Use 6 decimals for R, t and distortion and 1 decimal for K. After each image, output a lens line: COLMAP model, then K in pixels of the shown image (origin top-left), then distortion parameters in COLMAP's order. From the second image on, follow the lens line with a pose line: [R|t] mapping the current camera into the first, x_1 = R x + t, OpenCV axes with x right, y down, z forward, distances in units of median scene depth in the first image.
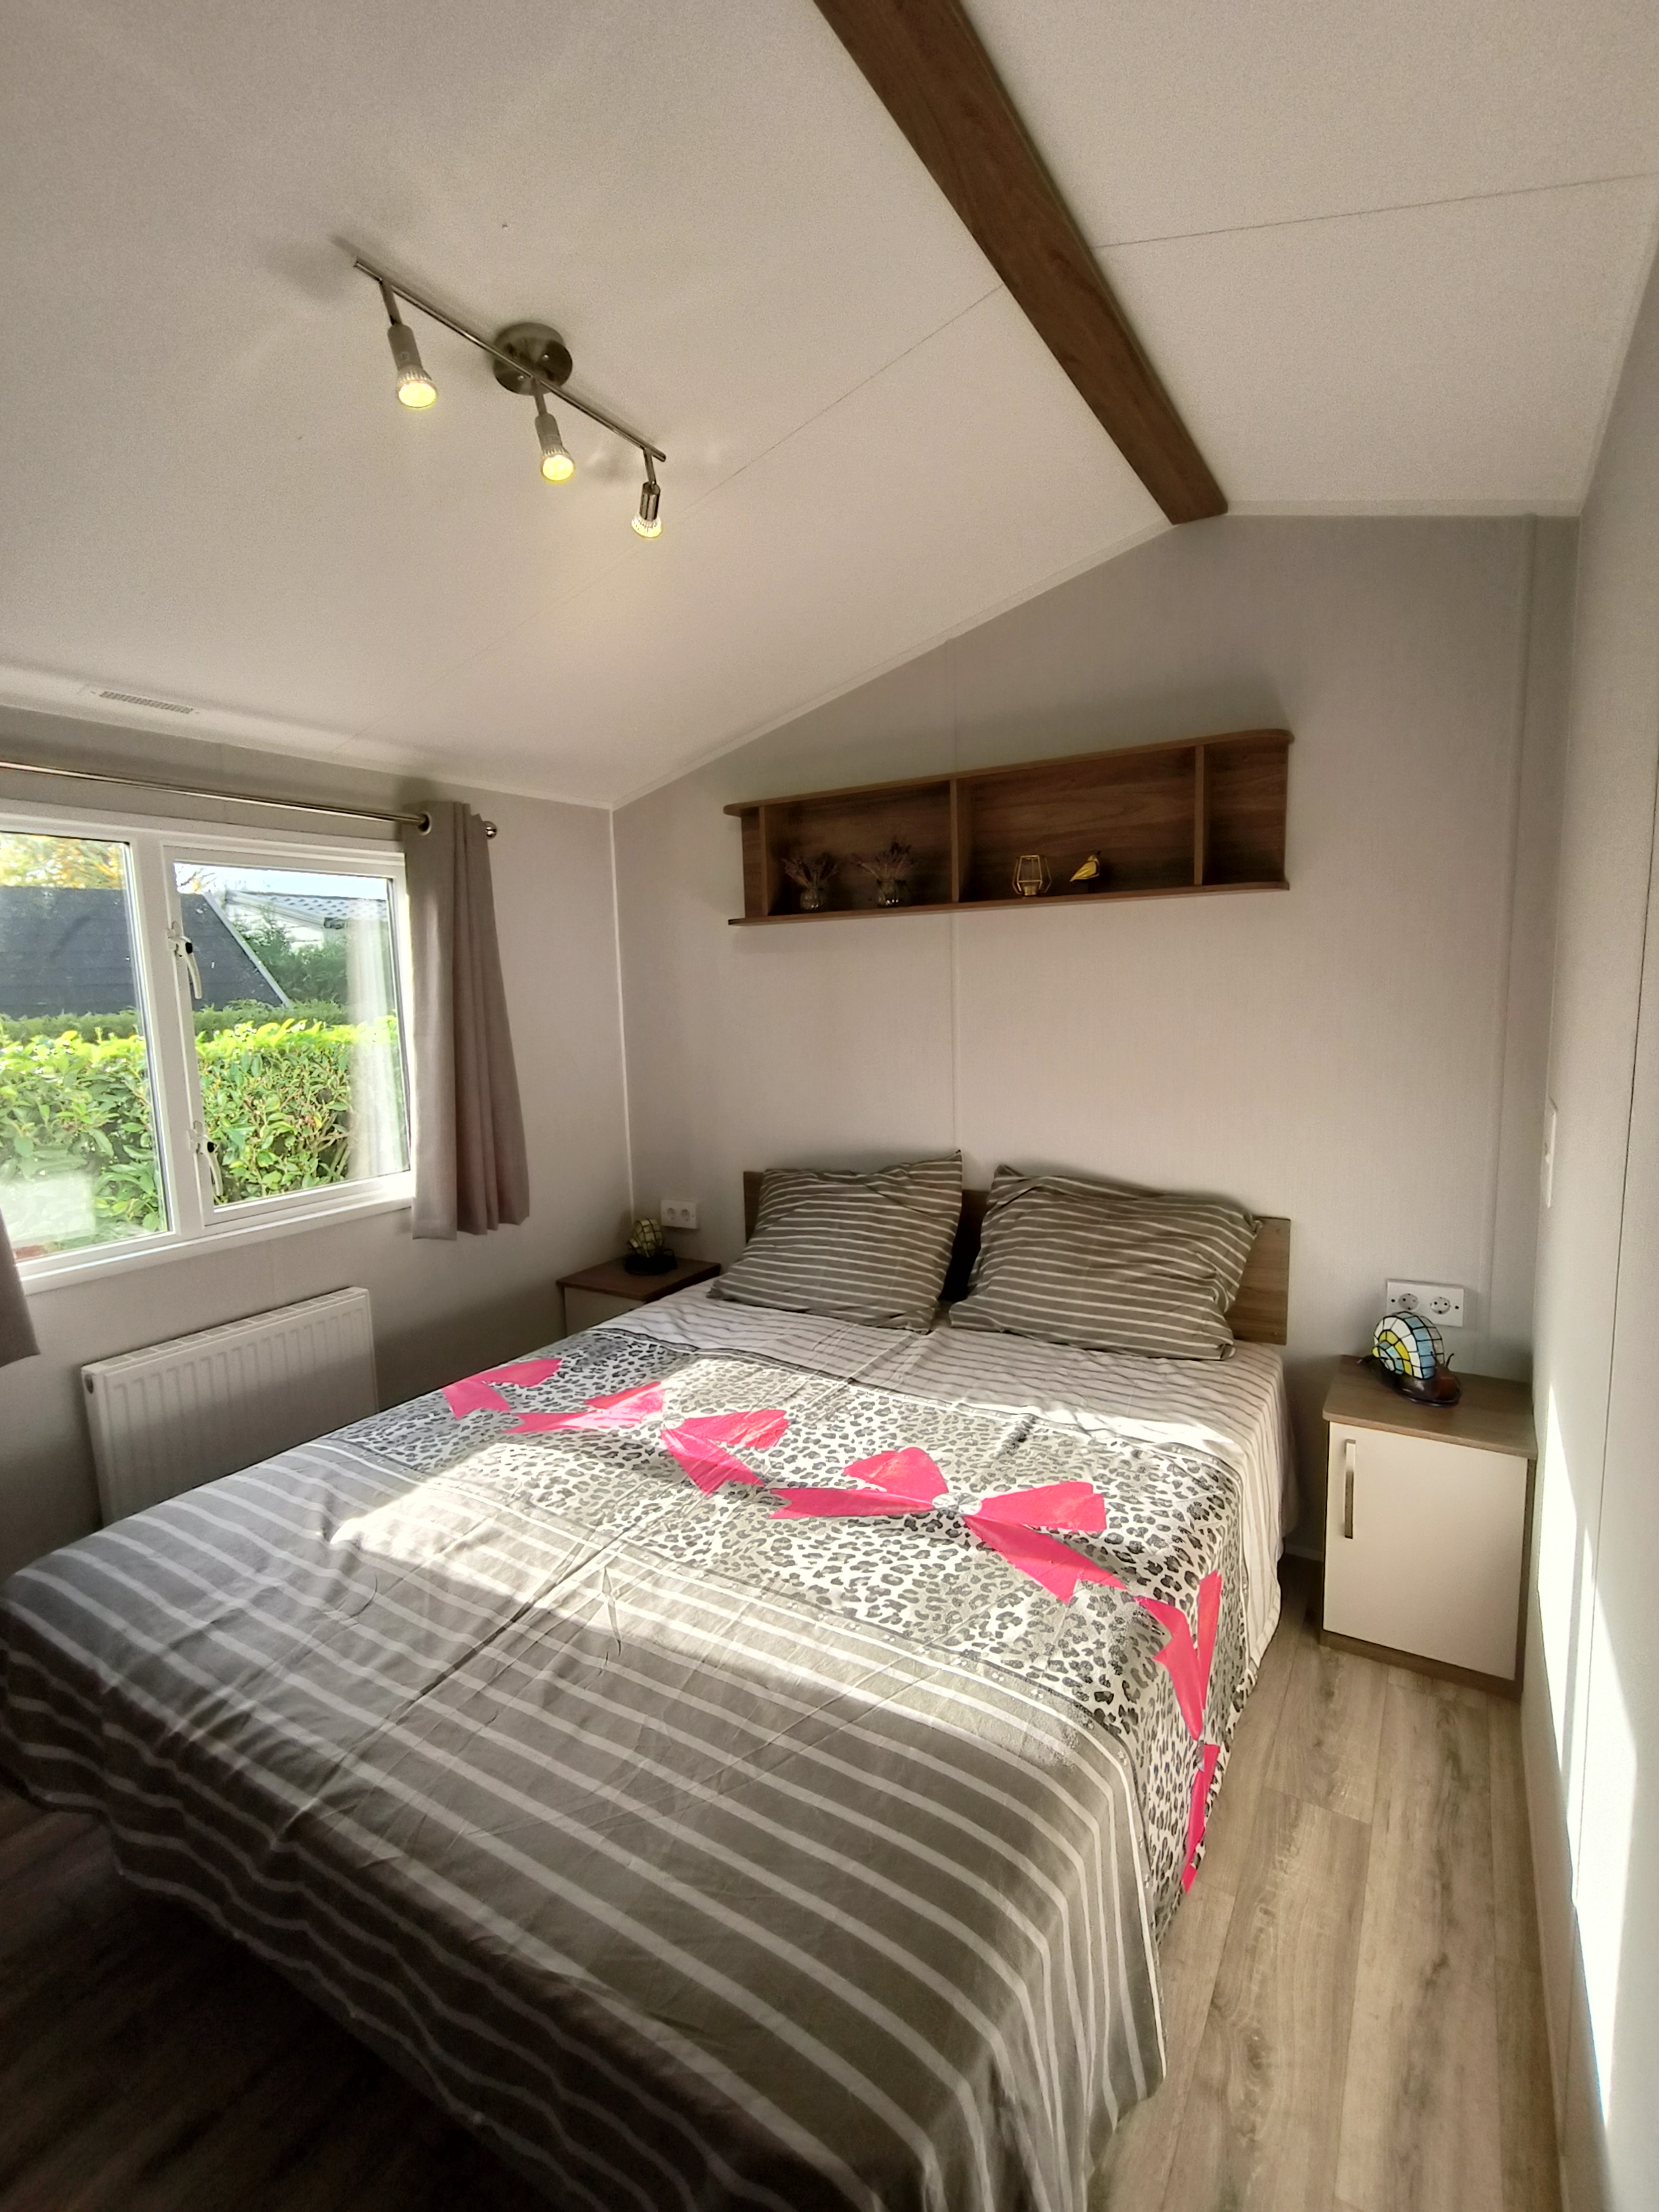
lens RADIAL K [[1036.8, 0, 829.5], [0, 1036.8, 1106.0], [0, 0, 1]] dist [0.001022, 0.000896]
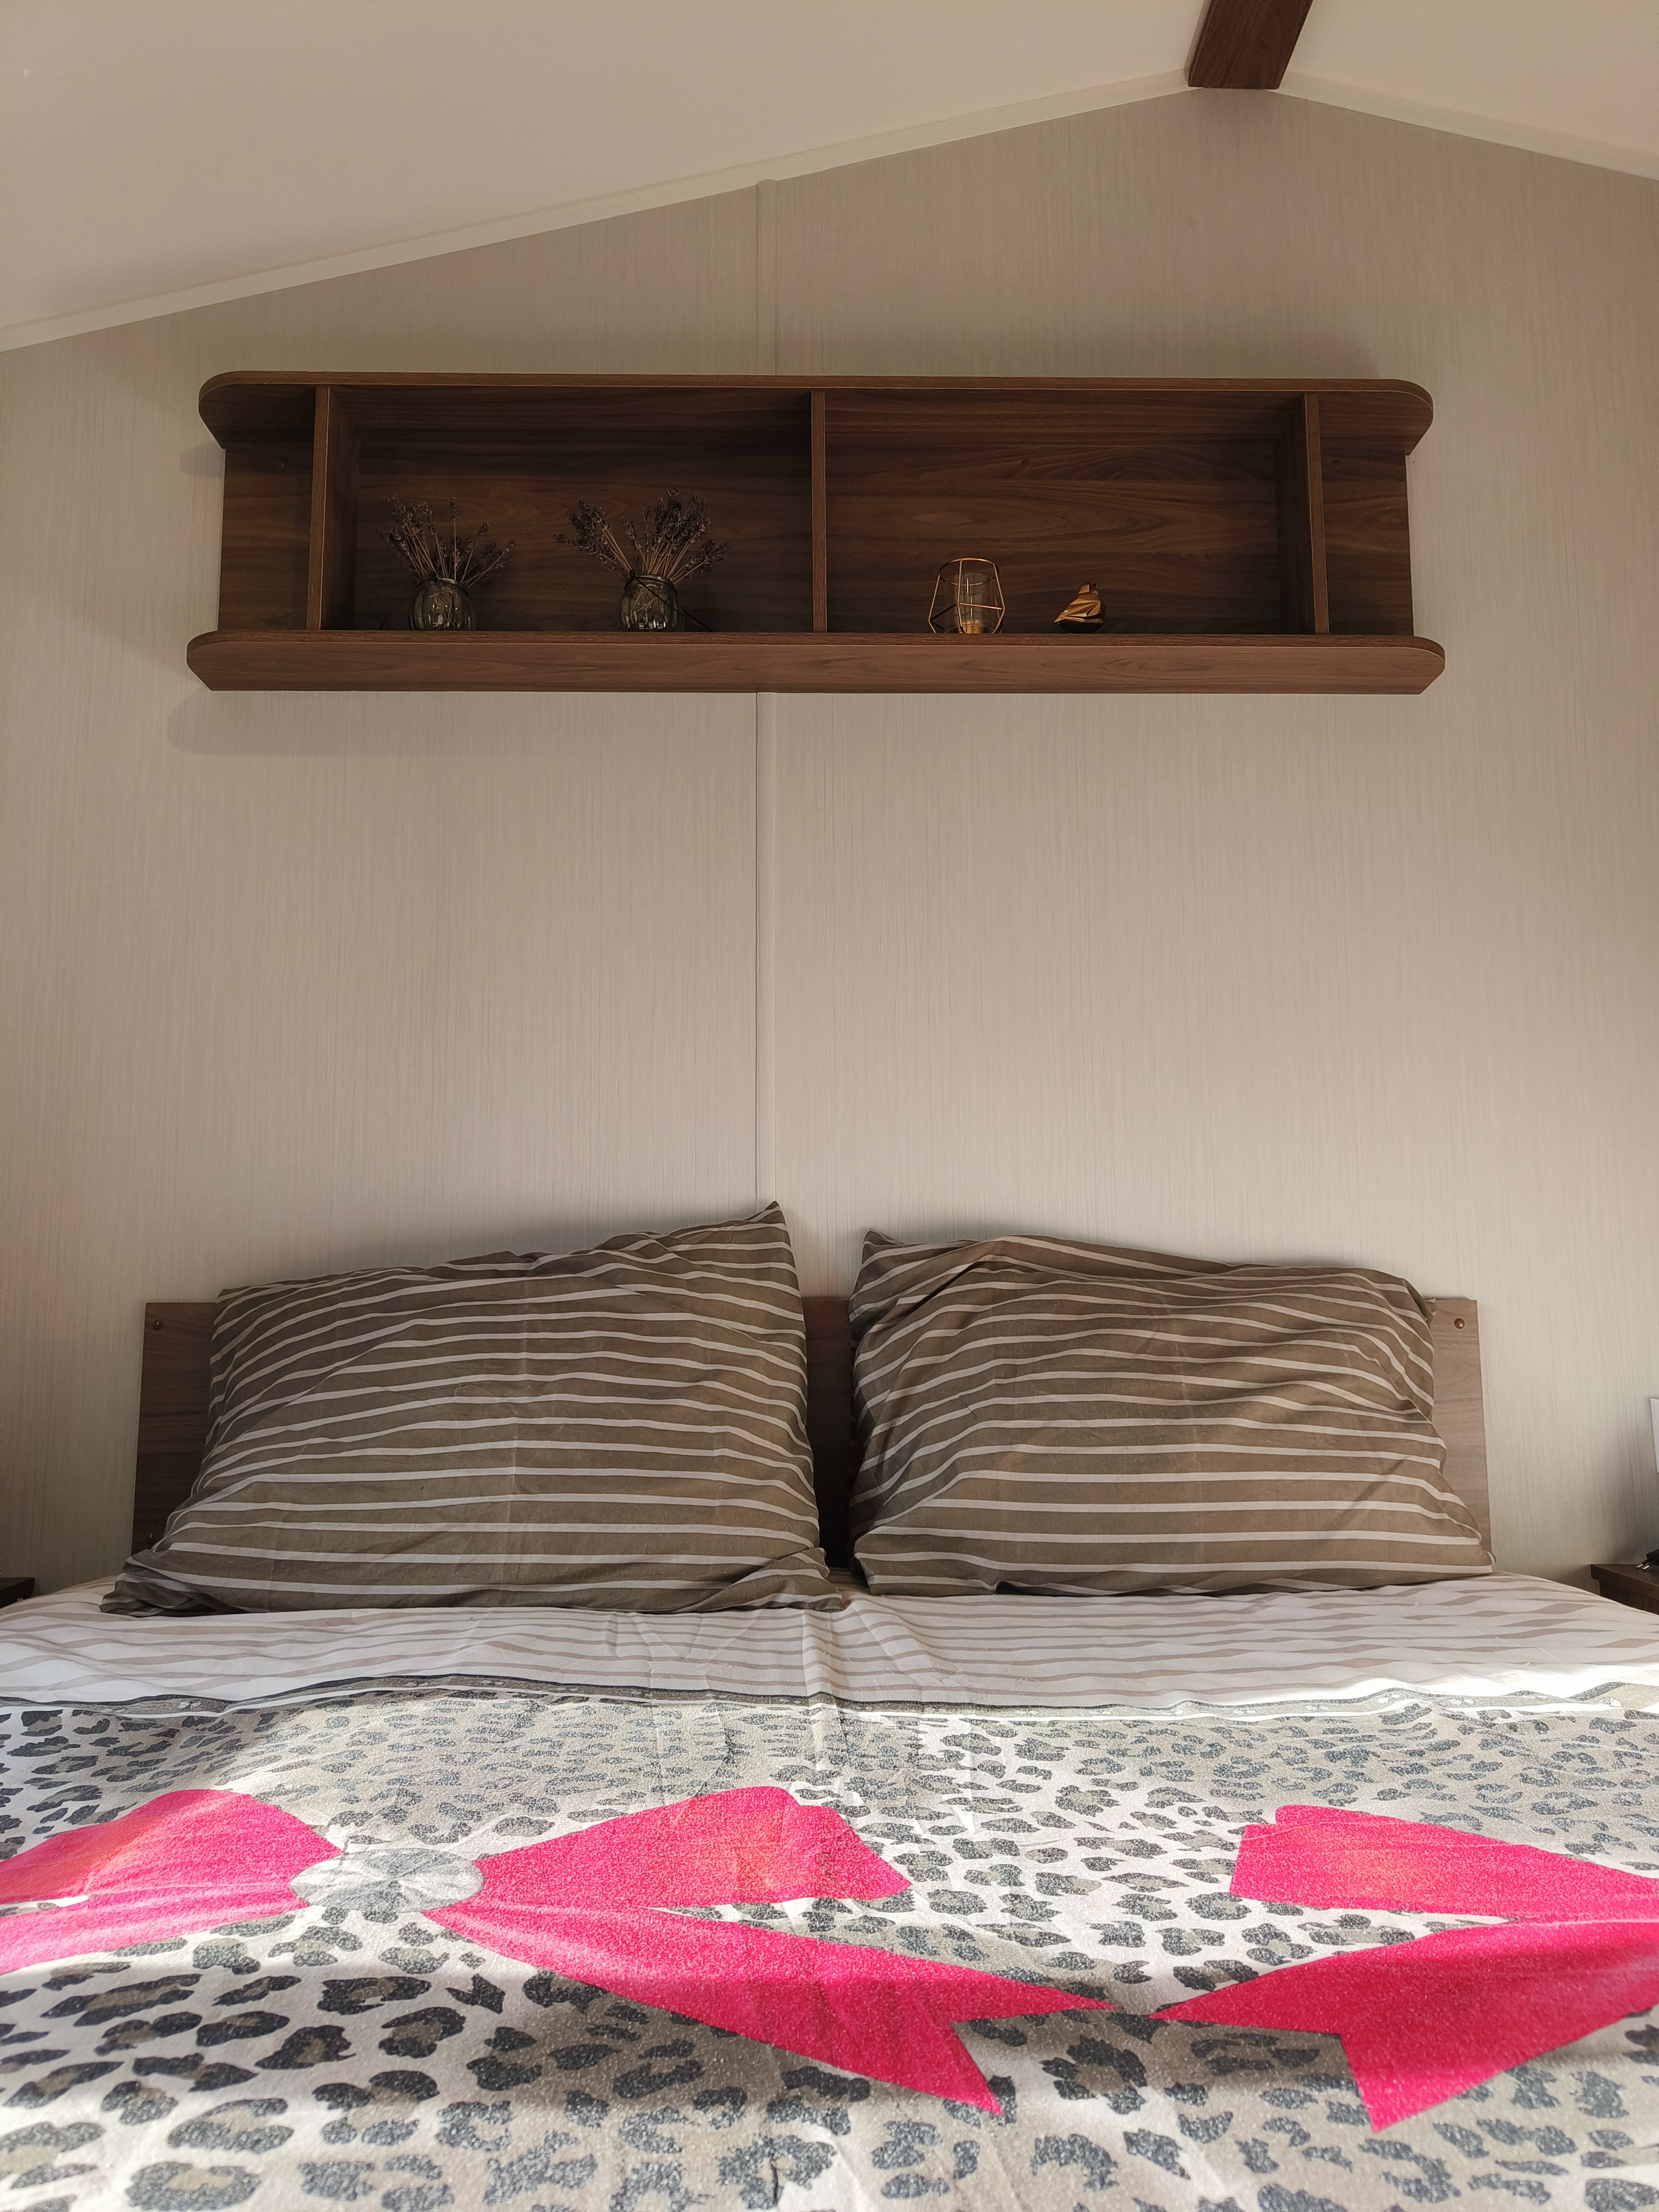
lens RADIAL K [[1536.6, 0, 847.1], [0, 1536.6, 1096.7], [0, 0, 1]] dist [0.020446, -0.002691]
pose [[0.842956, 0.097056, 0.529155, -0.309670], [0.046247, 0.966878, -0.251015, 0.258457], [-0.535991, 0.236066, 0.810547, 0.717836]]
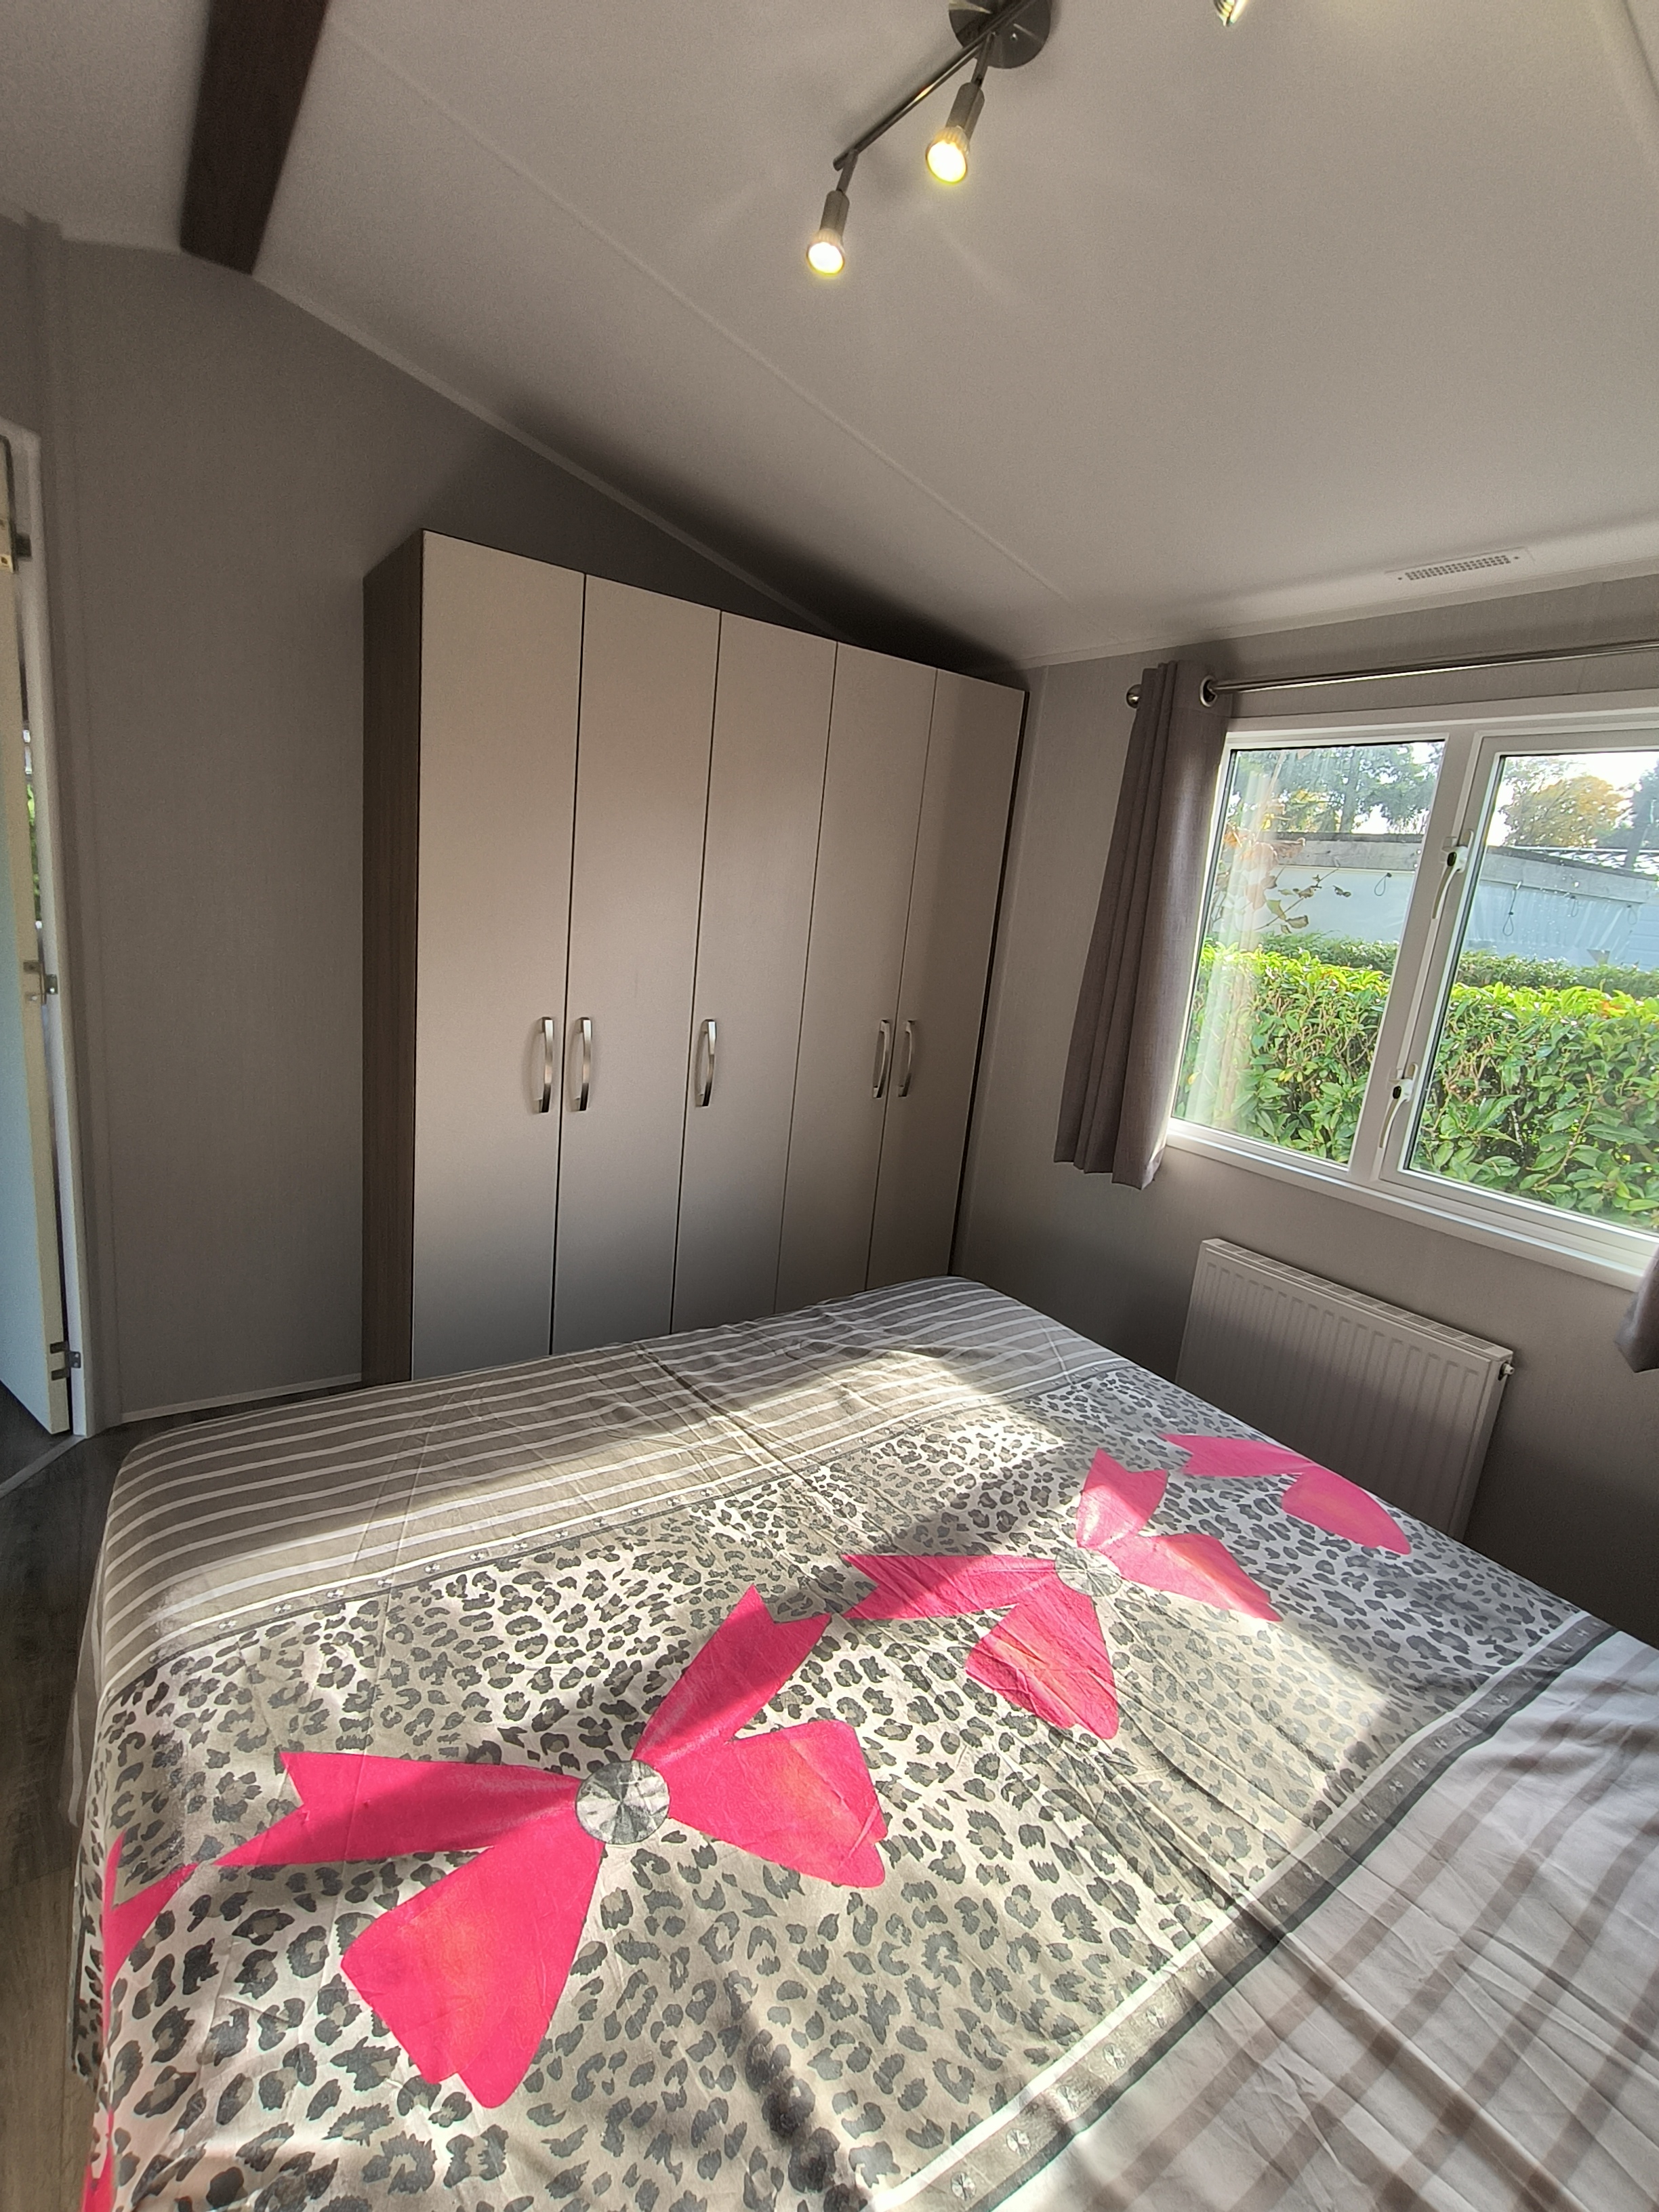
lens RADIAL K [[1036.8, 0, 829.5], [0, 1036.8, 1106.0], [0, 0, 1]] dist [0.001022, 0.000896]
pose [[-0.417124, 0.179543, -0.890939, 0.480169], [-0.197251, 0.939042, 0.281587, -0.128934], [0.887186, 0.293195, -0.356282, 1.140357]]
